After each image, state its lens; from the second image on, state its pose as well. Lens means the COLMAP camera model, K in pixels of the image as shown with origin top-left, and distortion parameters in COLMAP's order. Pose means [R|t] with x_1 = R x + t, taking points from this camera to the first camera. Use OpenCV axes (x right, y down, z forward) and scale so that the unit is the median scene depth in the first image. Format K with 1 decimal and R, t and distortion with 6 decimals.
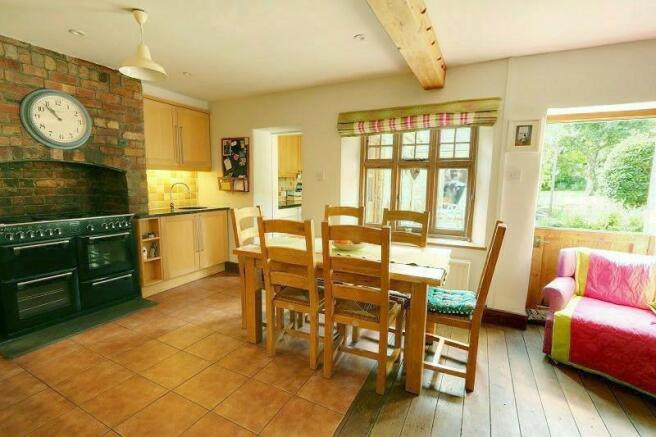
lens RADIAL K [[302.2, 0, 325.3], [0, 302.2, 219.9], [0, 0, 1]] dist [-0.002703, -0.000259]
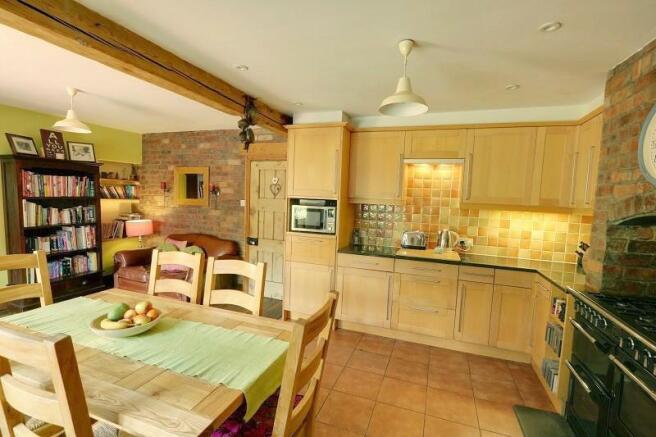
lens RADIAL K [[302.2, 0, 328.3], [0, 302.2, 219.6], [0, 0, 1]] dist [-0.002703, -0.000259]
pose [[-0.989218, -0.040302, -0.140796, -0.181110], [-0.068057, 0.977780, 0.198281, -0.222223], [0.129677, 0.205726, -0.969980, 1.259177]]
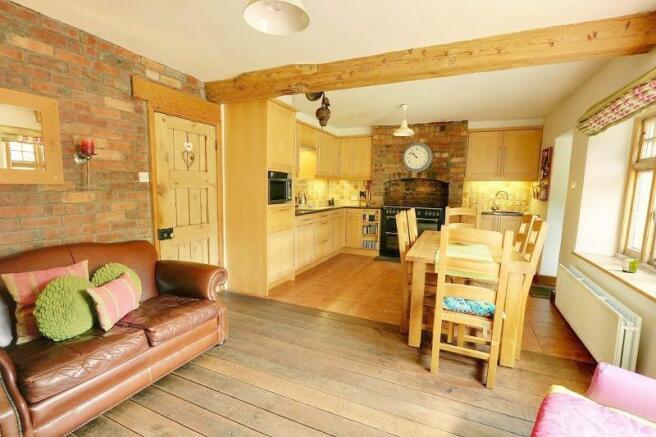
lens RADIAL K [[302.2, 0, 325.9], [0, 302.2, 220.0], [0, 0, 1]] dist [-0.002703, -0.000259]
pose [[0.055626, 0.101456, -0.993284, 0.949088], [-0.143825, 0.985263, 0.092582, -0.021938], [0.988039, 0.137709, 0.069398, 0.284426]]
